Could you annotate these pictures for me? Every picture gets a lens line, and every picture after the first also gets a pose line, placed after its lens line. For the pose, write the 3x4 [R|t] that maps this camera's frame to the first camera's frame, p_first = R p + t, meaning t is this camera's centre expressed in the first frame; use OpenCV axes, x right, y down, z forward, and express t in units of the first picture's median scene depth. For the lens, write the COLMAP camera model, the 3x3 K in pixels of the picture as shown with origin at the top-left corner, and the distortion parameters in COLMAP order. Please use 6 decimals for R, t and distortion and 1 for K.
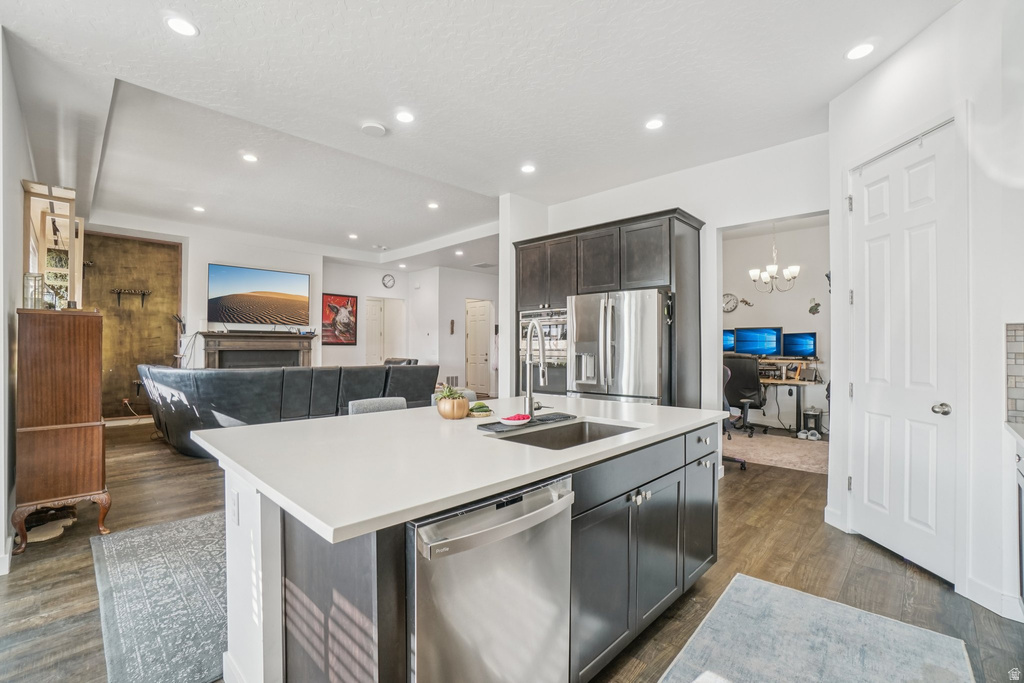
lens RADIAL K [[455.1, 0, 512.6], [0, 455.1, 343.4], [0, 0, 1]] dist [-0.053624, 0.018086]
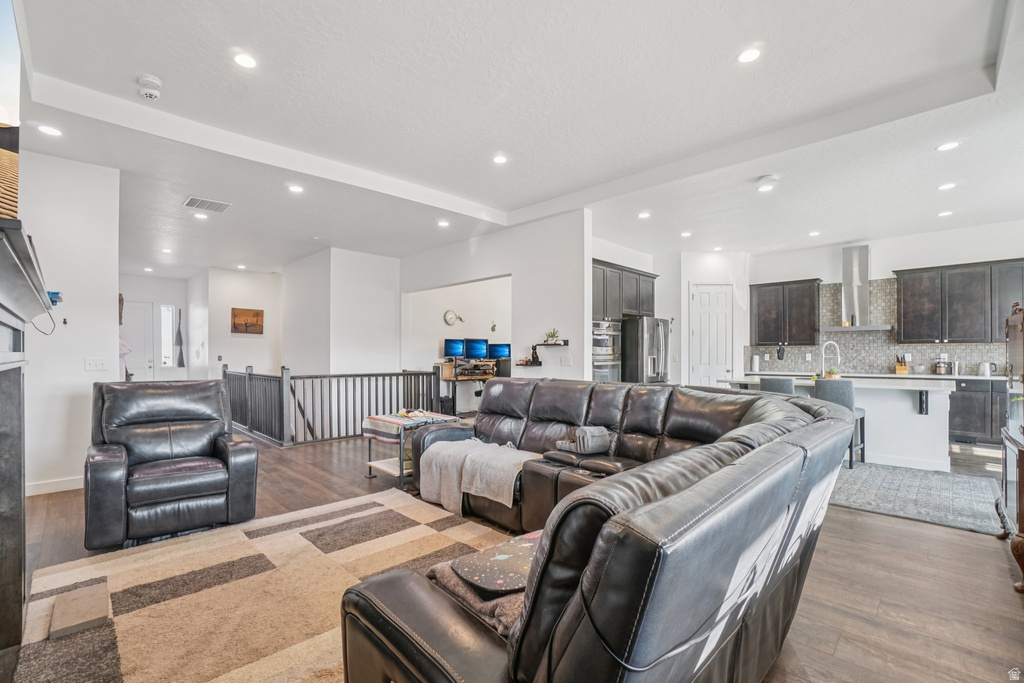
lens RADIAL K [[455.1, 0, 476.0], [0, 455.1, 358.4], [0, 0, 1]] dist [-0.053624, 0.018086]
pose [[0.052843, -0.008565, 0.998566, -0.816750], [-0.004777, 0.999950, 0.008830, 0.011942], [-0.998591, -0.005237, 0.052800, 0.887295]]
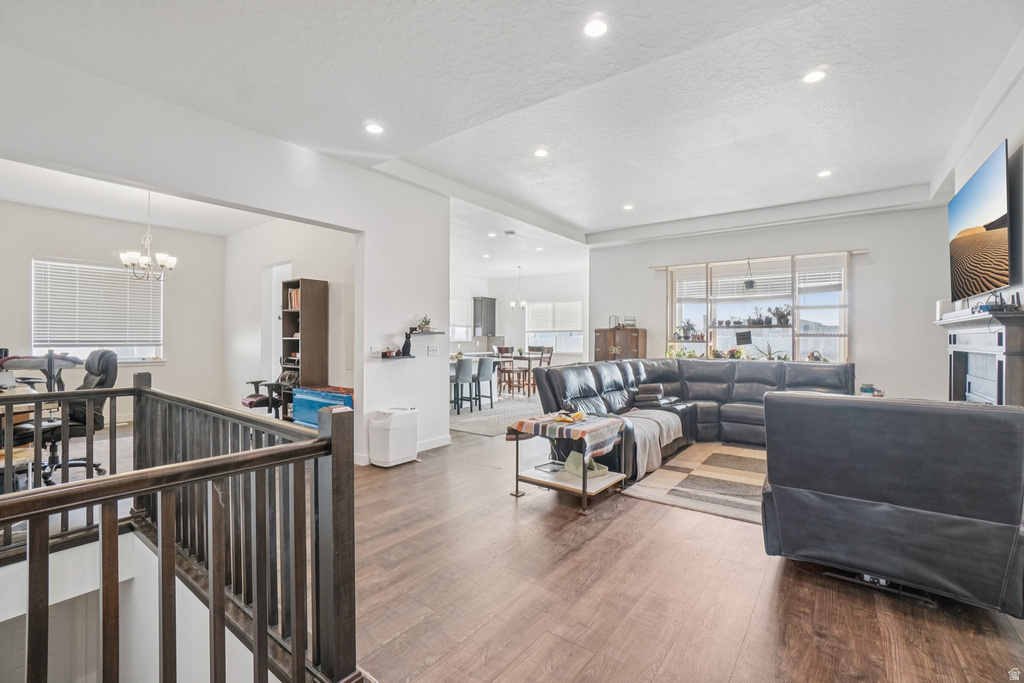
lens RADIAL K [[455.1, 0, 510.0], [0, 455.1, 336.2], [0, 0, 1]] dist [-0.053624, 0.018086]
pose [[-0.993902, -0.007364, -0.110019, -0.052599], [-0.005888, 0.999888, -0.013733, 0.006809], [0.110108, -0.013002, -0.993835, 1.513455]]
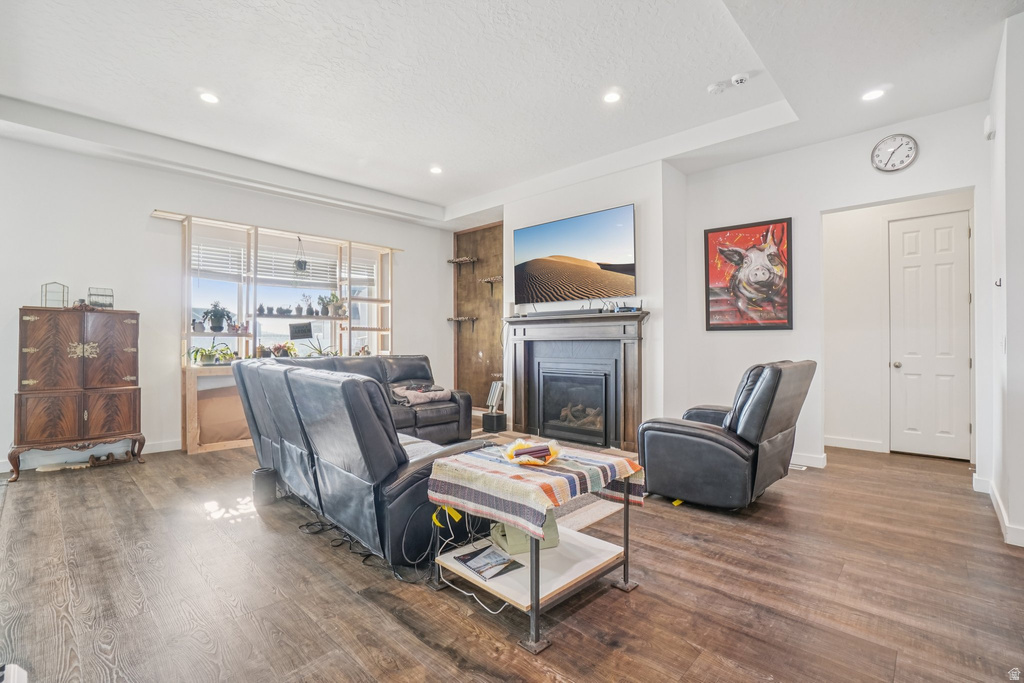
lens RADIAL K [[455.1, 0, 483.9], [0, 455.1, 347.3], [0, 0, 1]] dist [-0.053624, 0.018086]
pose [[-0.013333, 0.007311, -0.999884, 0.122039], [0.009628, 0.999928, 0.007183, 0.020948], [0.999865, -0.009531, -0.013402, 0.949710]]
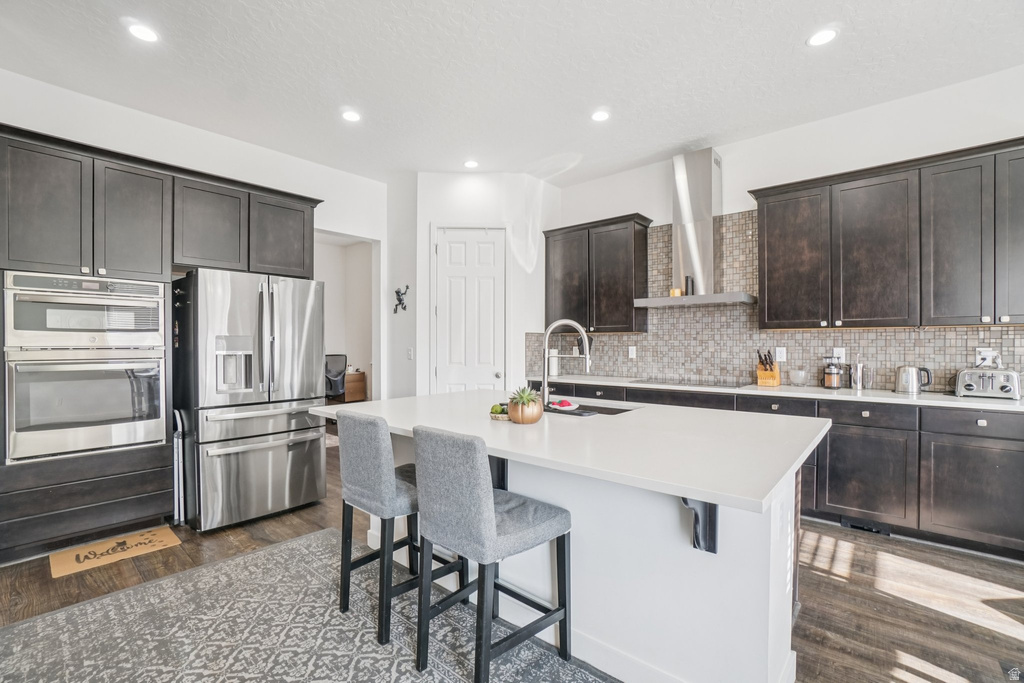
lens RADIAL K [[455.1, 0, 474.0], [0, 455.1, 348.9], [0, 0, 1]] dist [-0.053624, 0.018086]
pose [[-0.006447, -0.011432, 0.999914, -0.335741], [-0.007287, 0.999909, 0.011385, 0.003745], [-0.999953, -0.007213, -0.006529, 0.365575]]
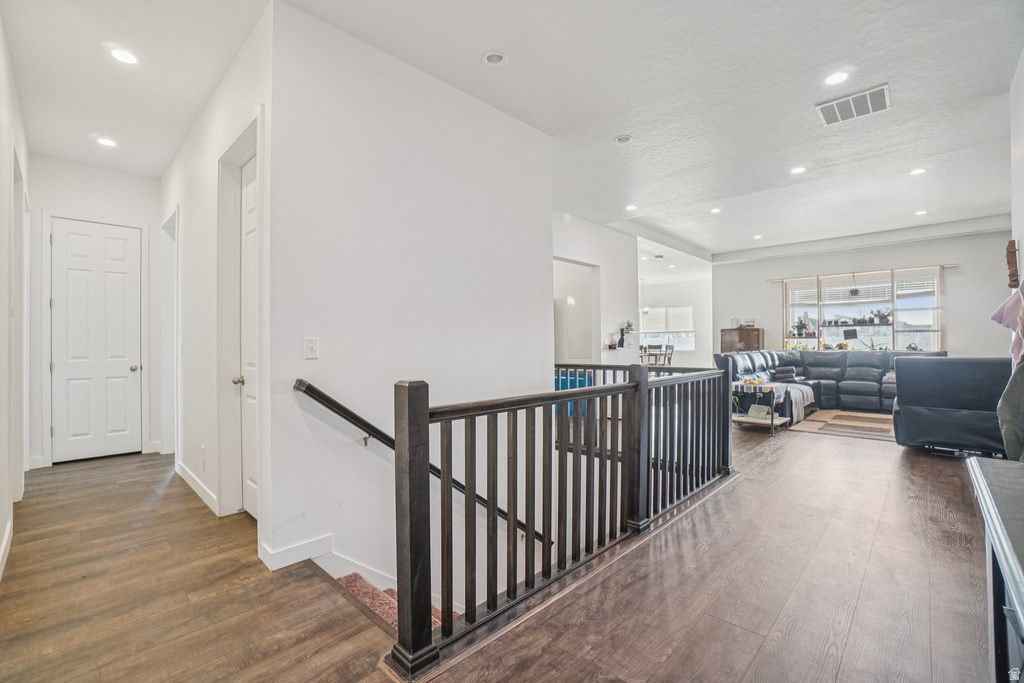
lens RADIAL K [[455.1, 0, 503.6], [0, 455.1, 343.7], [0, 0, 1]] dist [-0.053624, 0.018086]
pose [[-0.999851, 0.003314, 0.016945, 0.276276], [0.003213, 0.999977, -0.006006, 0.024874], [-0.016964, -0.005950, -0.999838, 1.847892]]
